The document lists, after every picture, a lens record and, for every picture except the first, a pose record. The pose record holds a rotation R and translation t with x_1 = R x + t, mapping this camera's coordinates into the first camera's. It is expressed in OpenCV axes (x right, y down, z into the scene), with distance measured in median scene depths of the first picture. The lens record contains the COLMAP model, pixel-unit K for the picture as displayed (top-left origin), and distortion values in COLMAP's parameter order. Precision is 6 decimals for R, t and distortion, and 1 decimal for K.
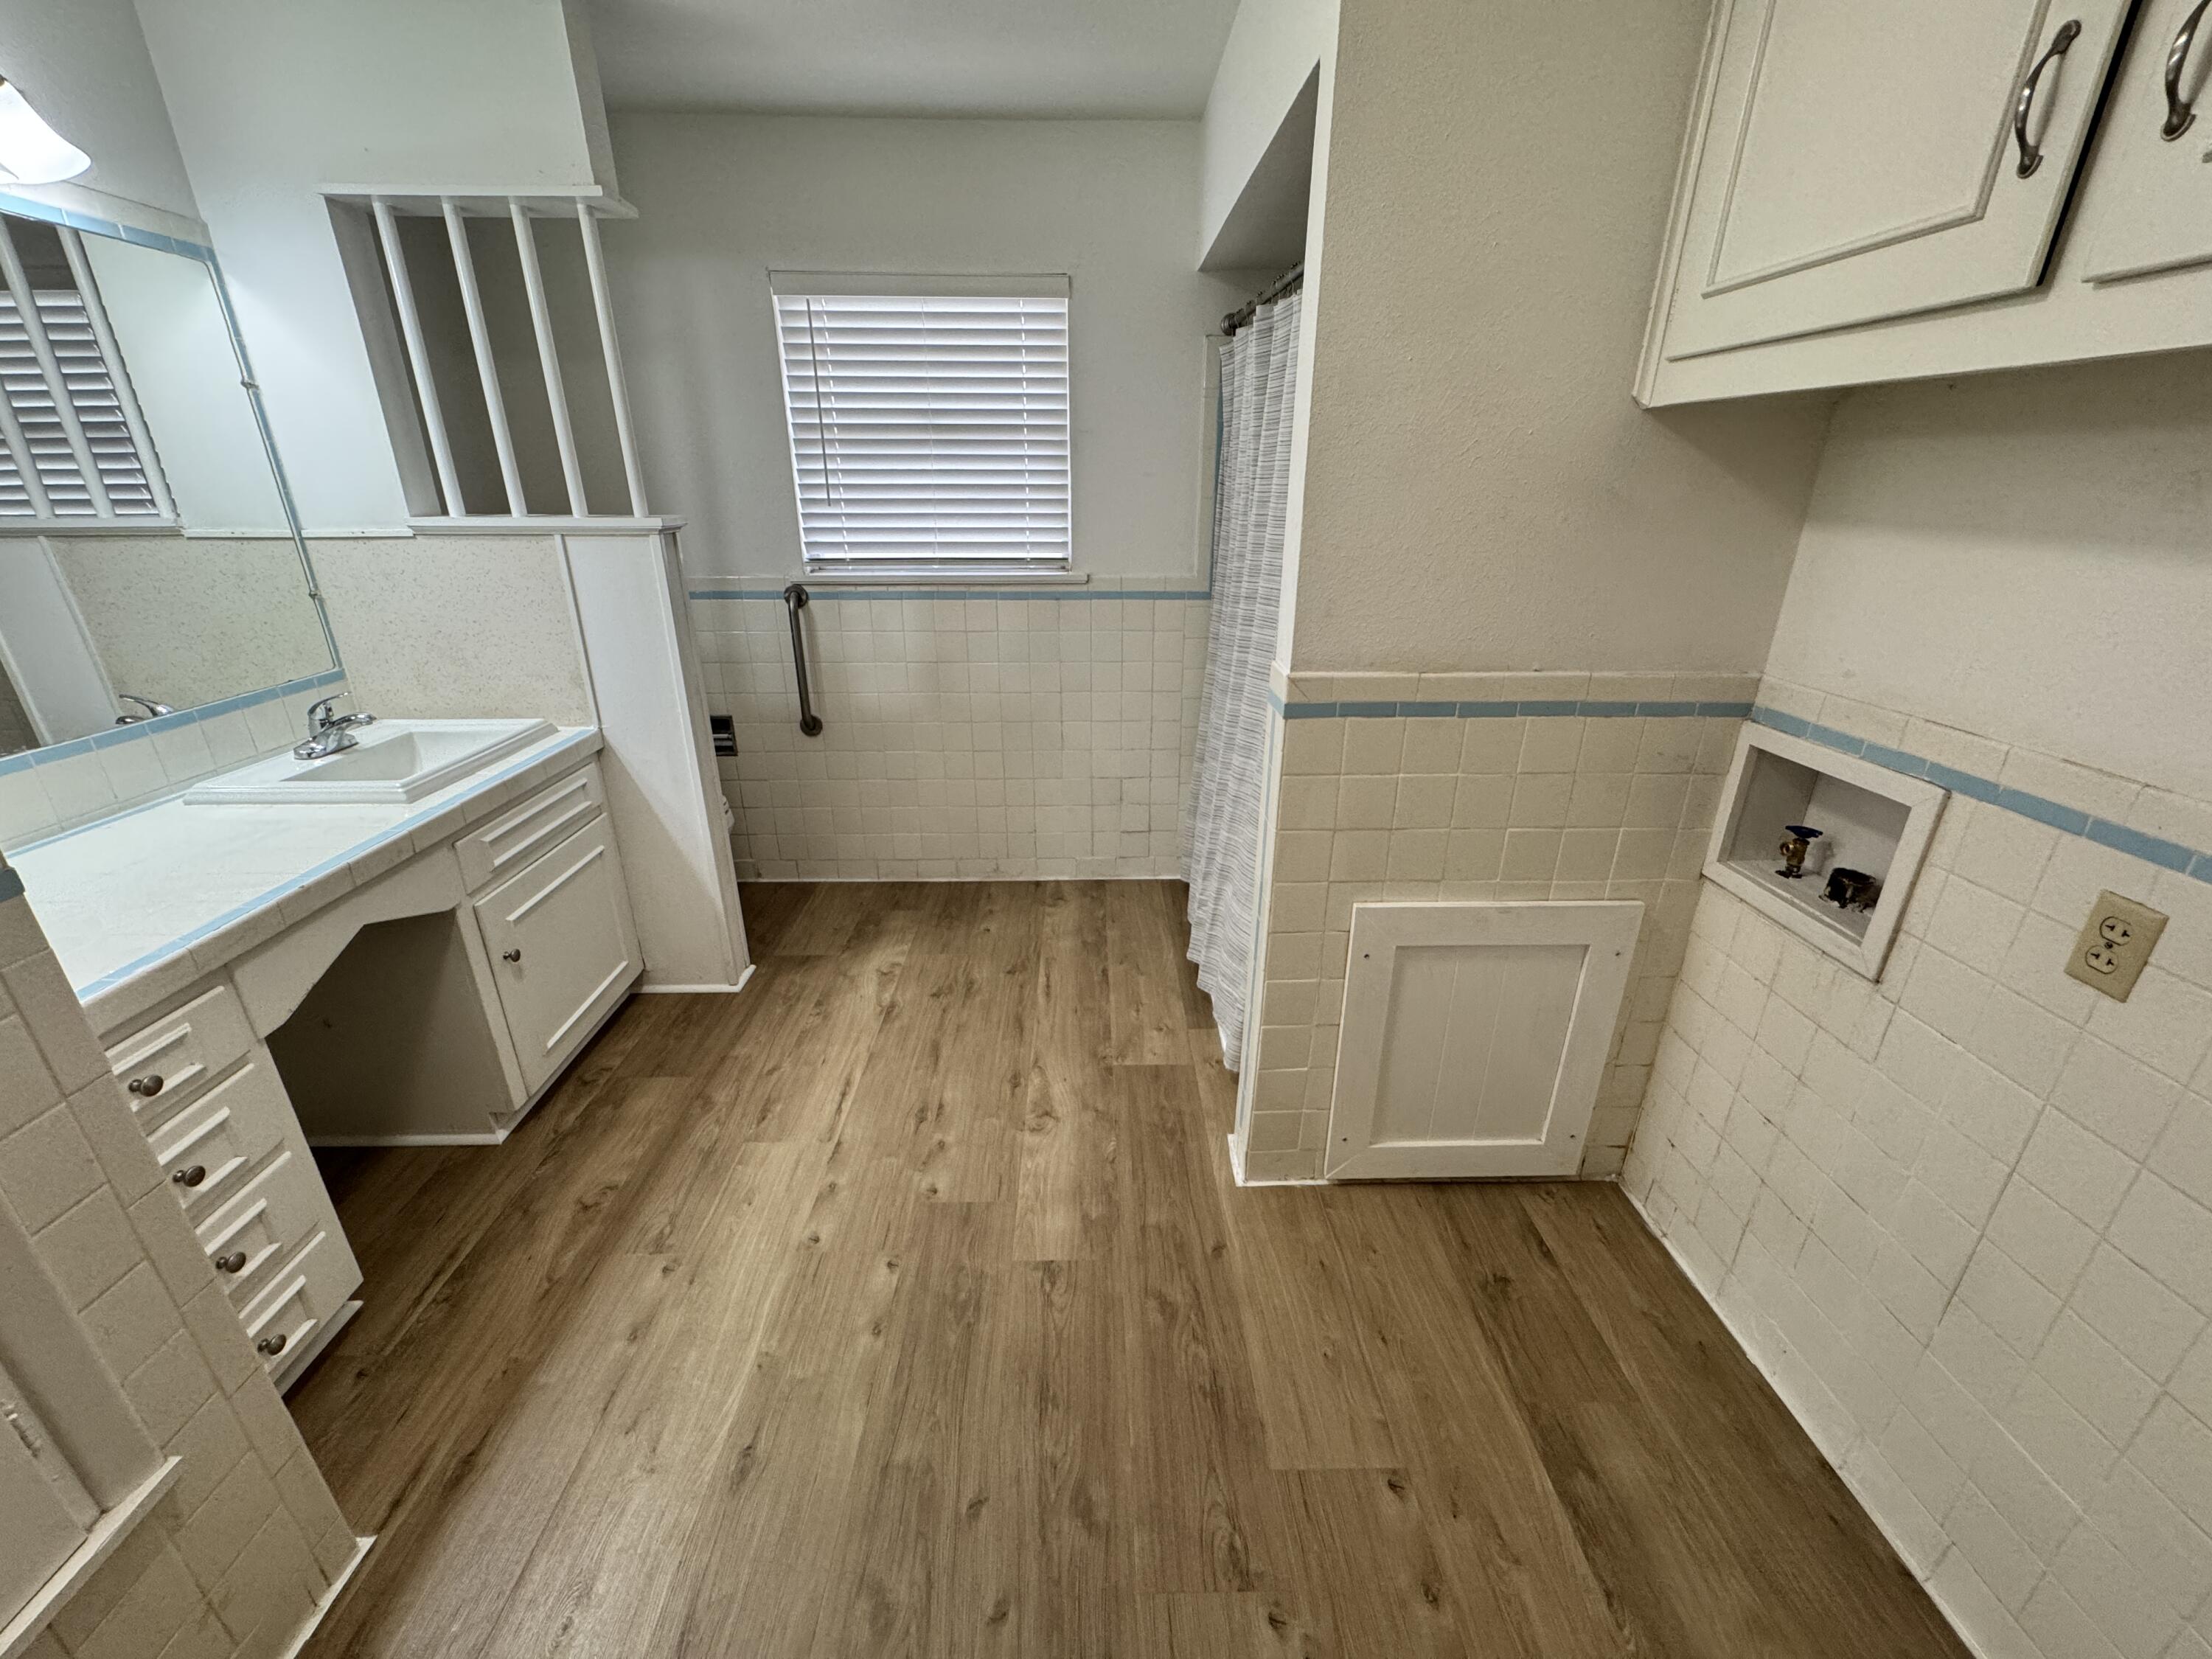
lens RADIAL K [[882.9, 0, 1104.8], [0, 882.9, 830.2], [0, 0, 1]] dist [-0.003602, 0.000111]
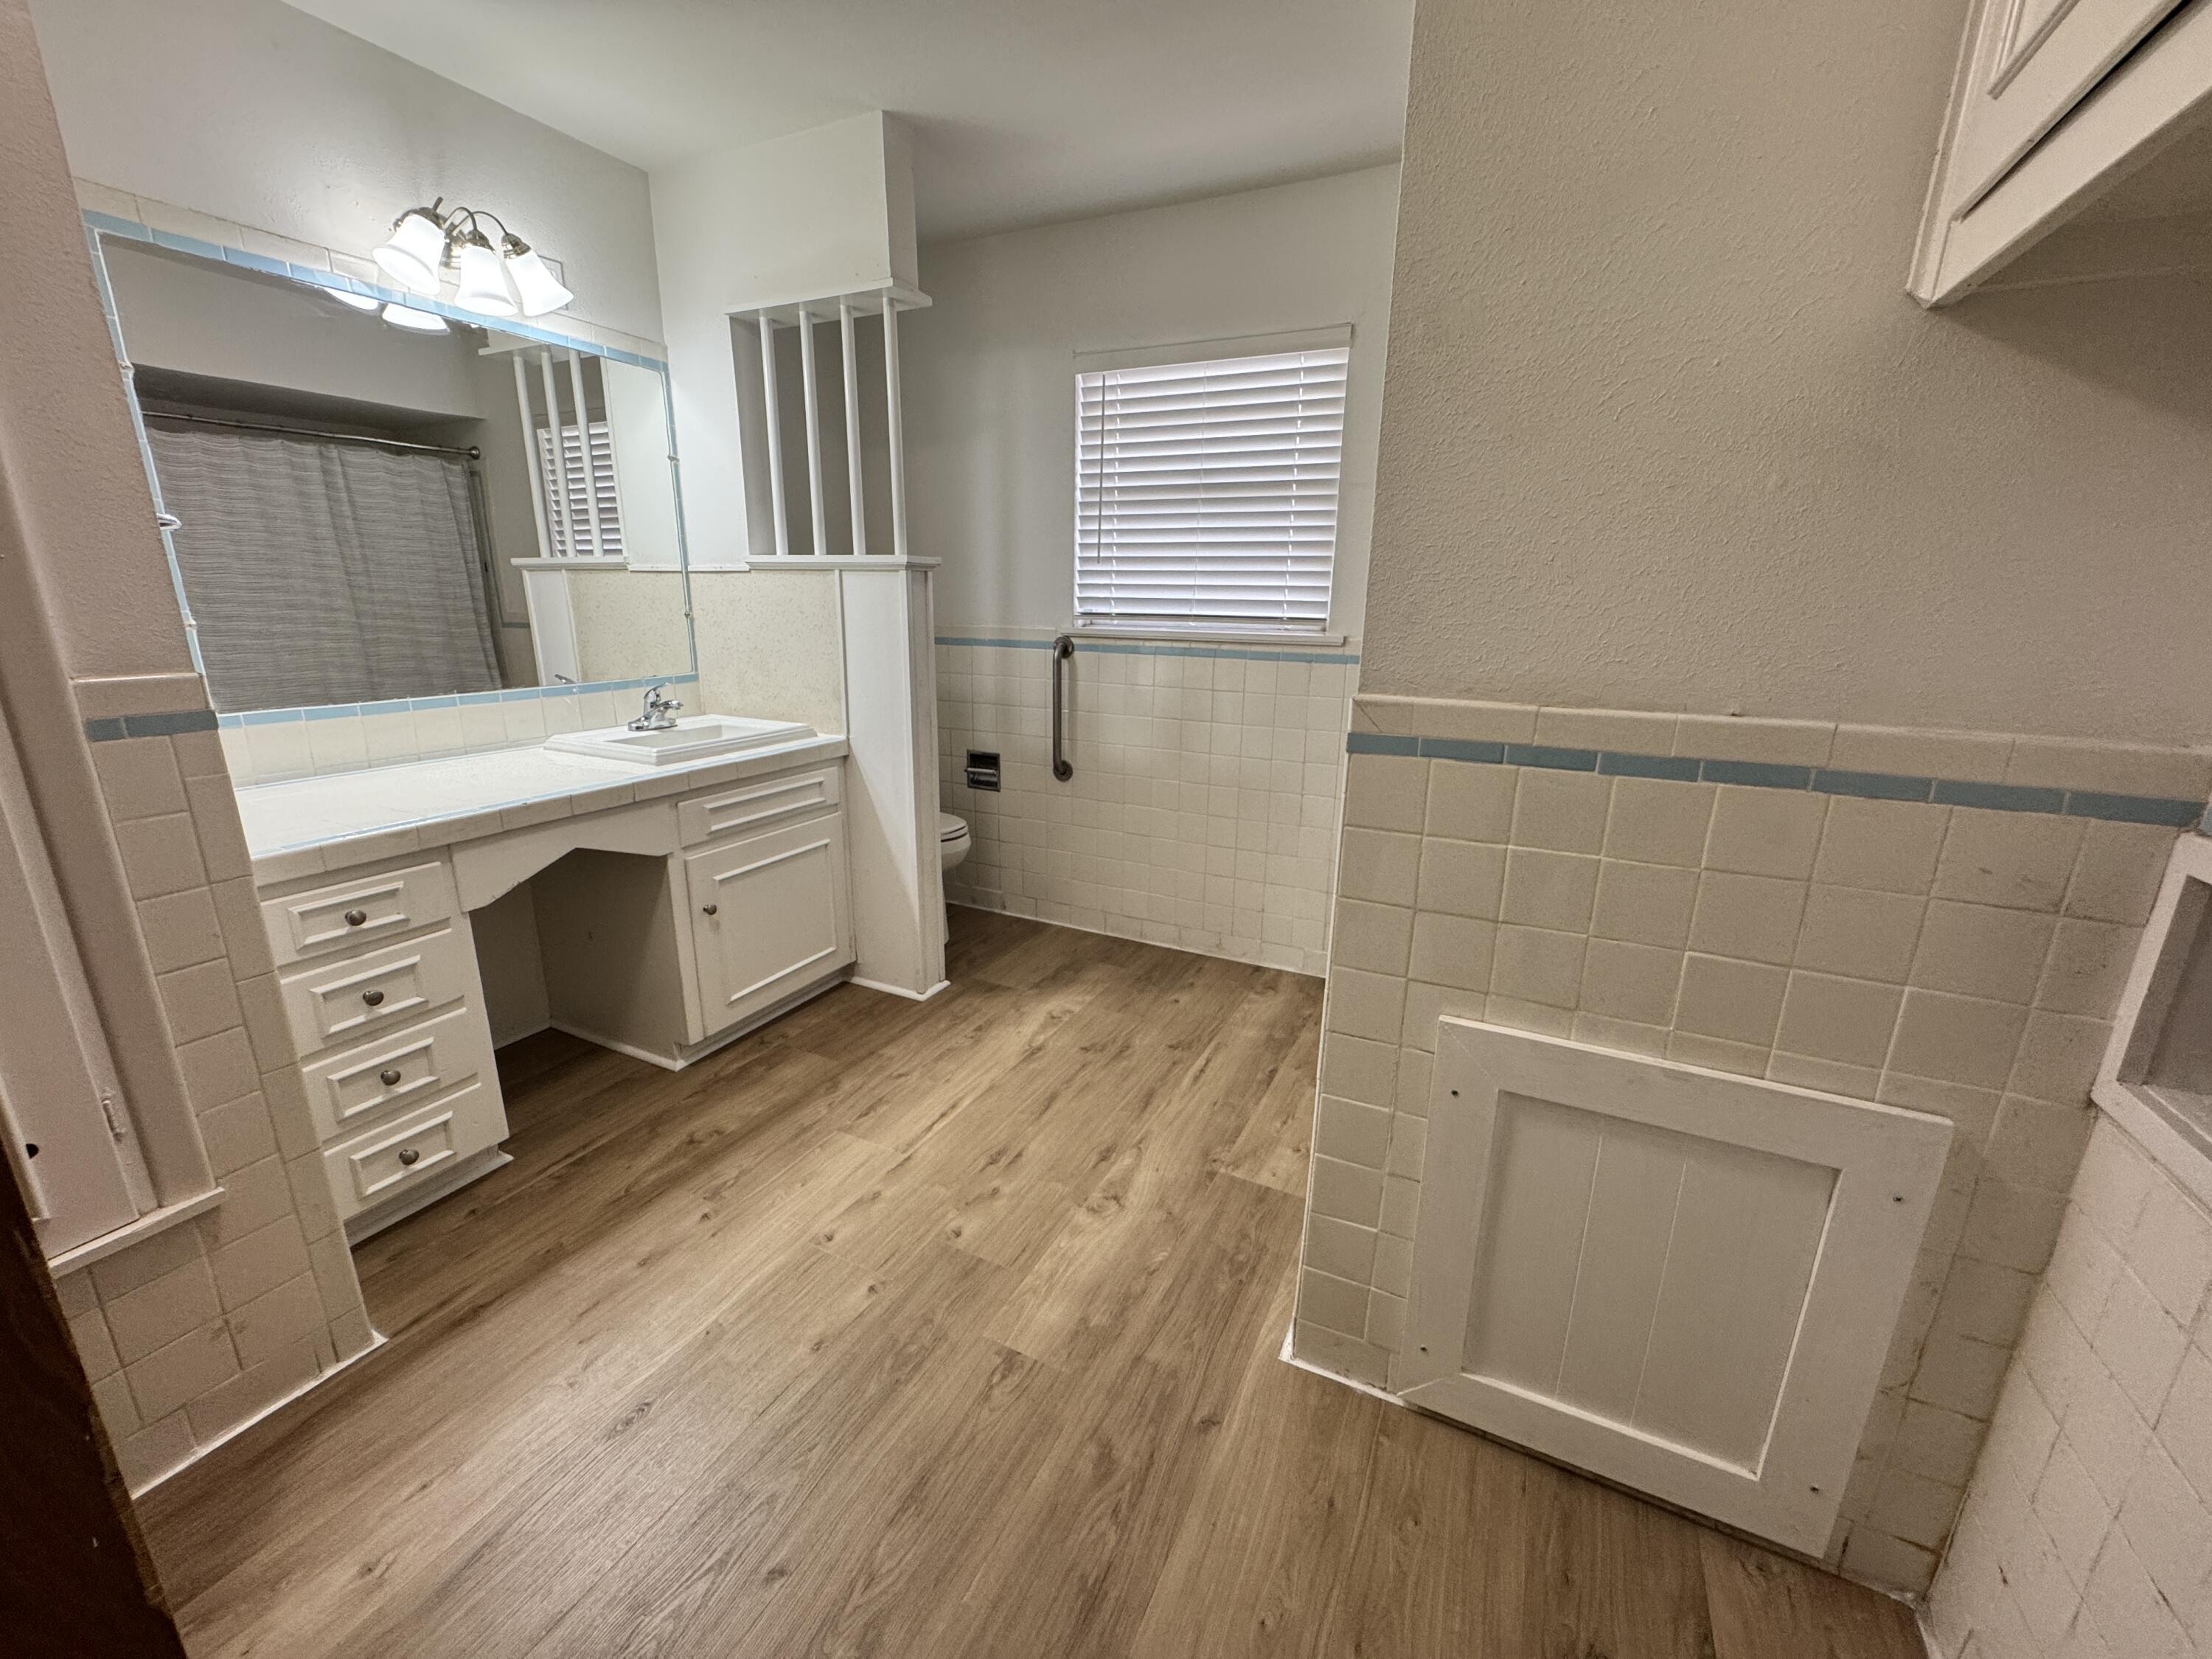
lens RADIAL K [[882.9, 0, 1106.1], [0, 882.9, 830.2], [0, 0, 1]] dist [-0.003602, 0.000111]
pose [[0.886123, 0.130986, -0.444553, 0.305491], [-0.183866, 0.979869, -0.077782, 0.035944], [0.425416, 0.150663, 0.892369, 0.174508]]
